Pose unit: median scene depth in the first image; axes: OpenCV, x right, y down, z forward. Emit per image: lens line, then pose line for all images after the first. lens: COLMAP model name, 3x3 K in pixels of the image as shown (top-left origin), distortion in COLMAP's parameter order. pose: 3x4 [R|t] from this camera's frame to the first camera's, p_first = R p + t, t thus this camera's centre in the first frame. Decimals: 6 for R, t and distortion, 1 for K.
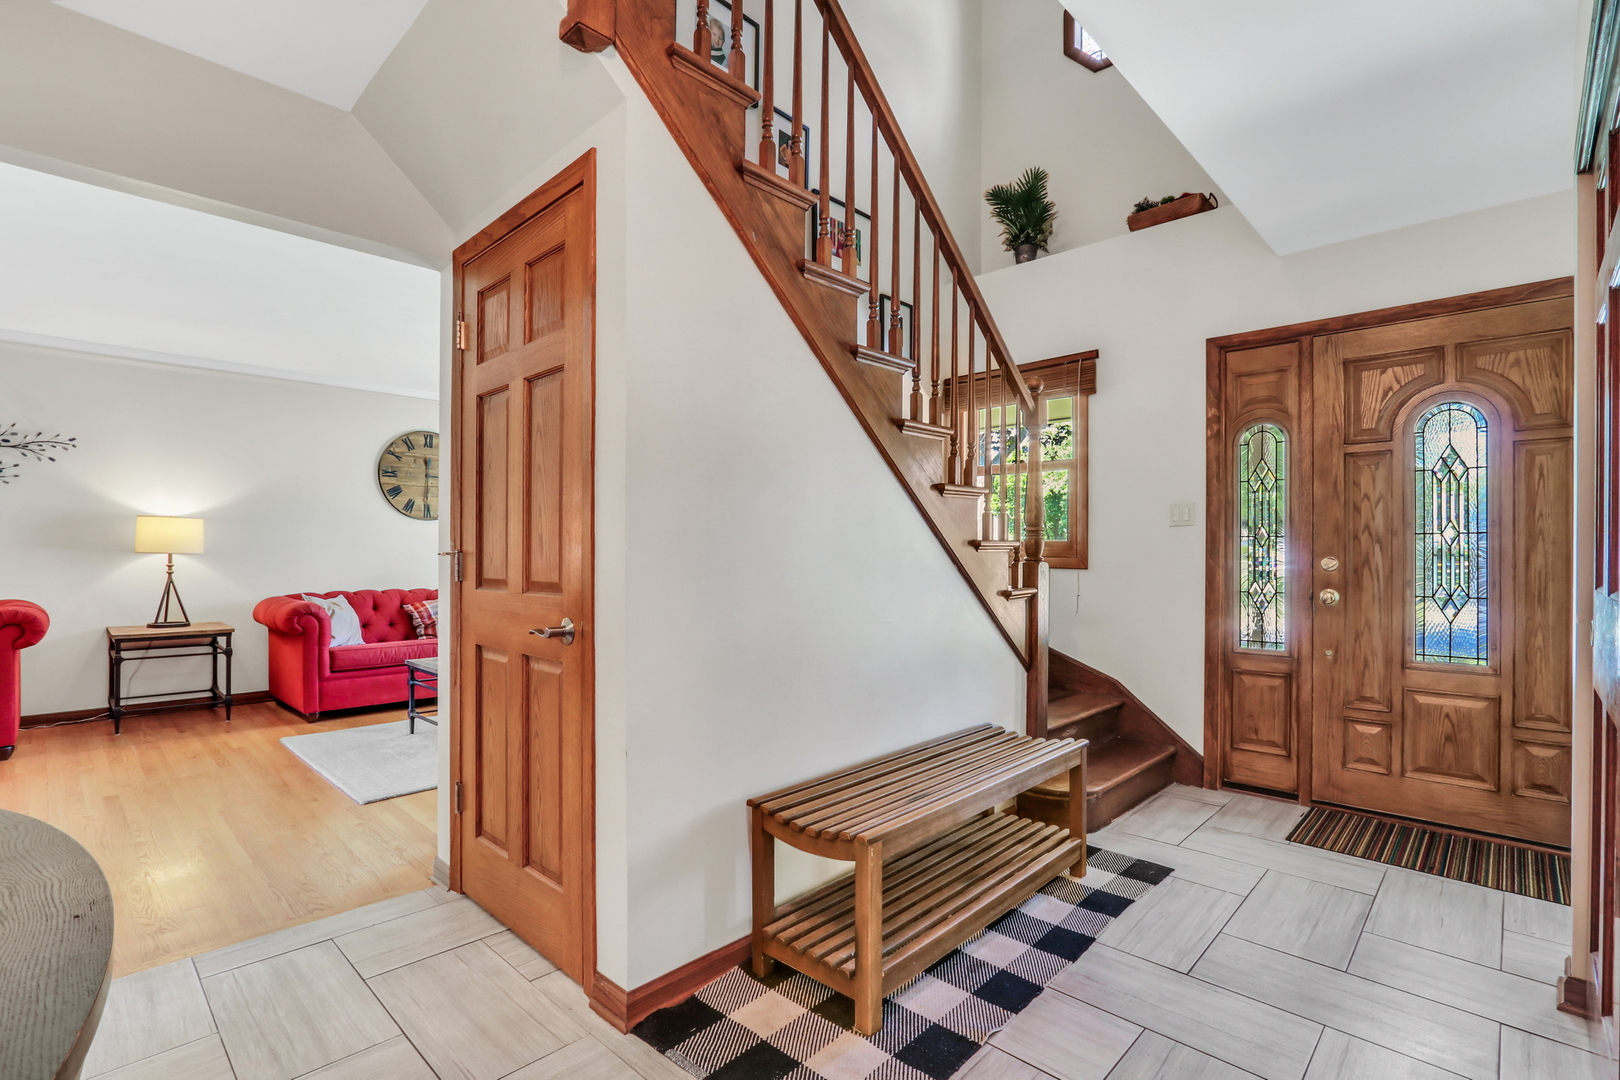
lens RADIAL K [[777.4, 0, 809.8], [0, 777.4, 553.5], [0, 0, 1]] dist [-0.001053, -0.000101]
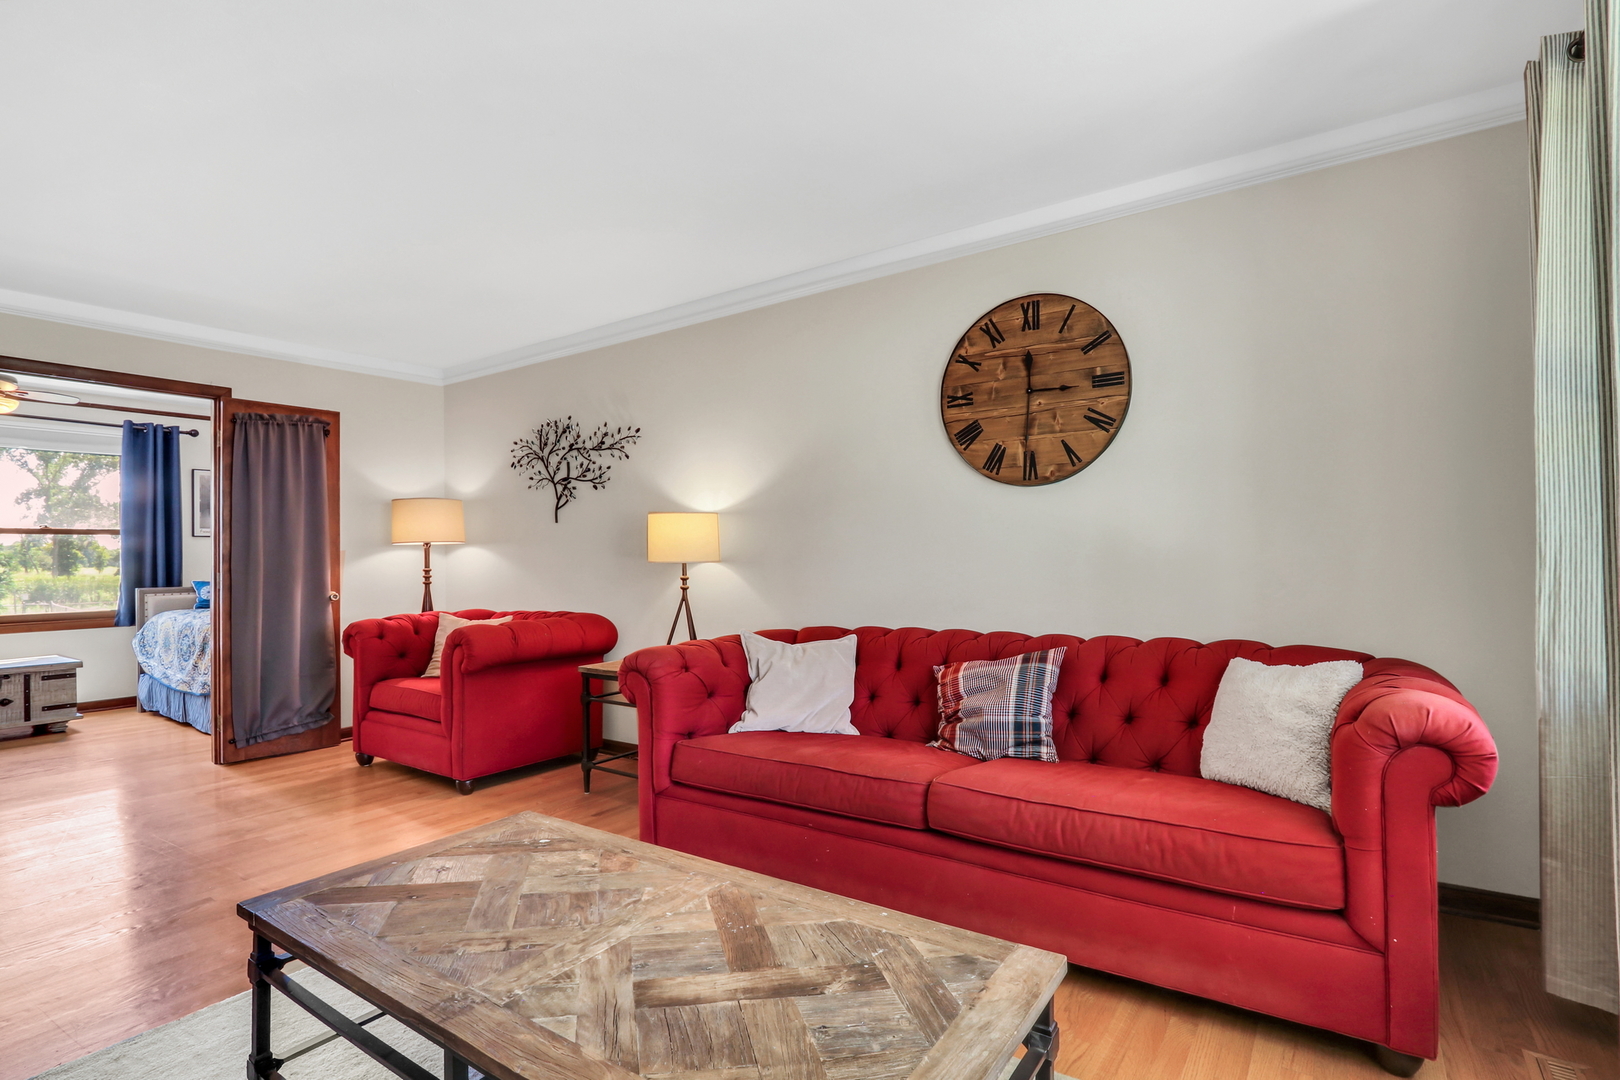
lens RADIAL K [[777.4, 0, 809.8], [0, 777.4, 553.5], [0, 0, 1]] dist [-0.001053, -0.000101]
pose [[0.176386, -0.020015, -0.984117, -0.059378], [0.011025, 0.999771, -0.018357, 0.005342], [0.984259, -0.007612, 0.176567, 0.805621]]
